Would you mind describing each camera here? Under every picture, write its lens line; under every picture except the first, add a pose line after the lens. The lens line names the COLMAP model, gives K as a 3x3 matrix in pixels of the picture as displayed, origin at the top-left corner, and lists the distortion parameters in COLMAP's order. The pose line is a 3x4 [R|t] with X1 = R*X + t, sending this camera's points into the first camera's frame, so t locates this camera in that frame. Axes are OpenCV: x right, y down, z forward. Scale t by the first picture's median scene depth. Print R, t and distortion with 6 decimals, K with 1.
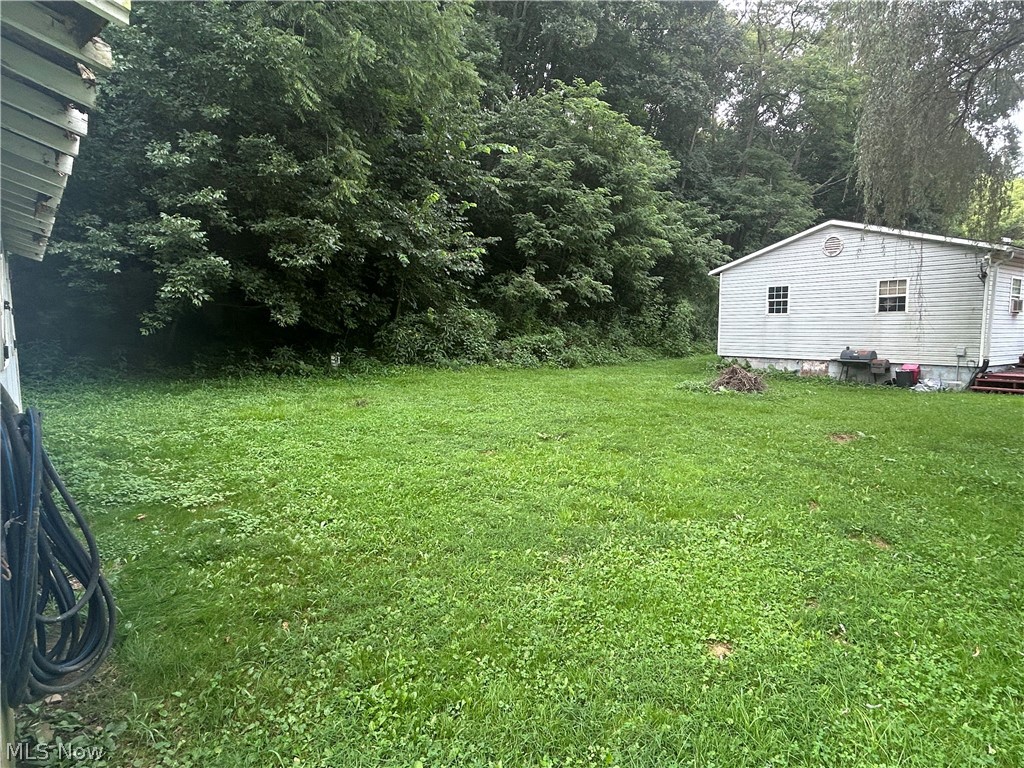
lens RADIAL K [[608.7, 0, 512.0], [0, 608.7, 384.7], [0, 0, 1]] dist [-0.004431, 0.000223]
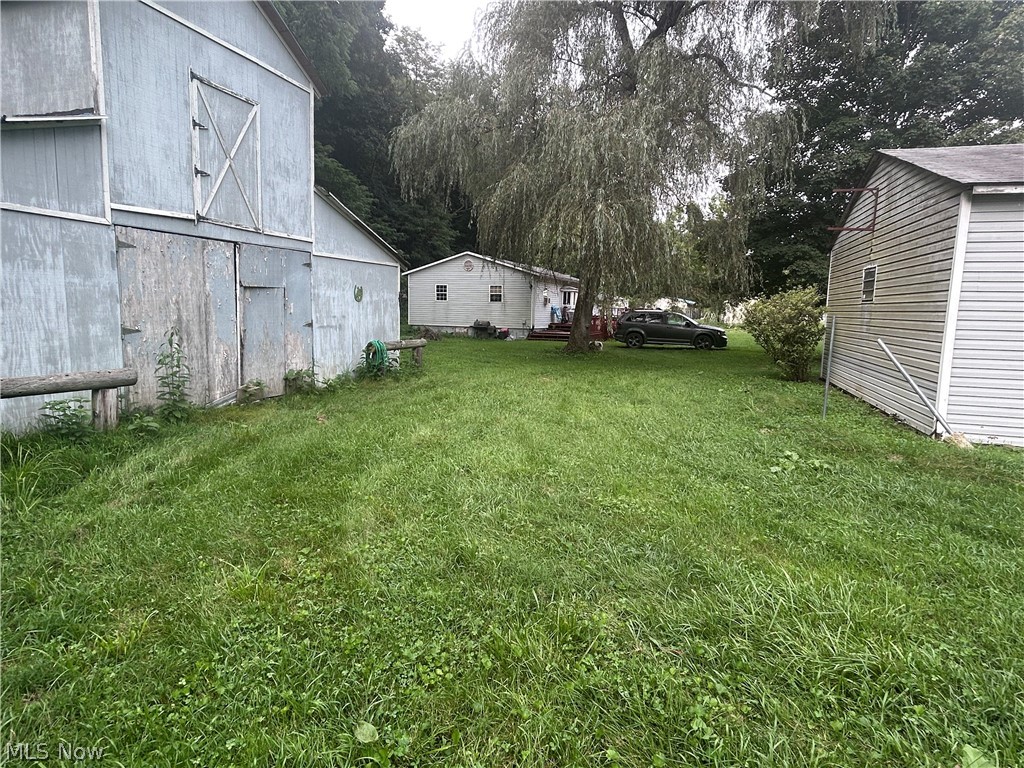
lens RADIAL K [[608.7, 0, 512.9], [0, 608.7, 384.9], [0, 0, 1]] dist [-0.004431, 0.000223]
pose [[0.843392, -0.045619, 0.535359, -0.368820], [0.026216, 0.998696, 0.043802, 0.059843], [-0.536659, -0.022907, 0.843488, -0.649365]]
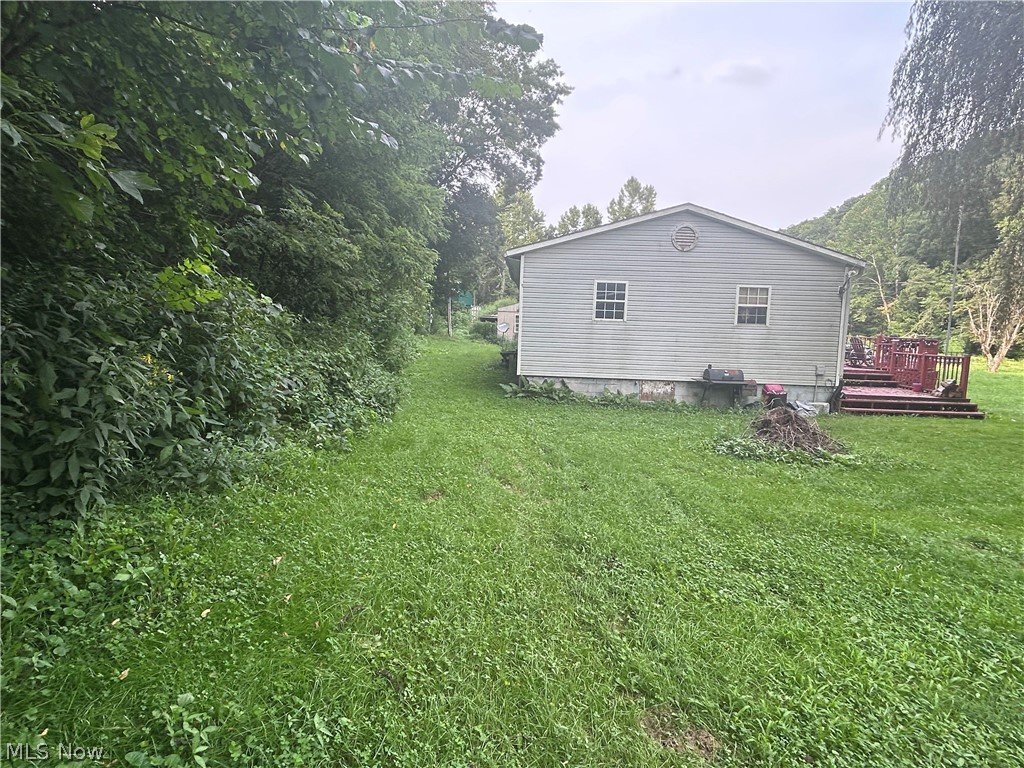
lens RADIAL K [[608.7, 0, 512.4], [0, 608.7, 386.4], [0, 0, 1]] dist [-0.004431, 0.000223]
pose [[0.607593, -0.054404, 0.792383, -0.246642], [0.041038, 0.998469, 0.037086, -0.070780], [-0.793188, 0.009984, 0.608895, 0.675396]]
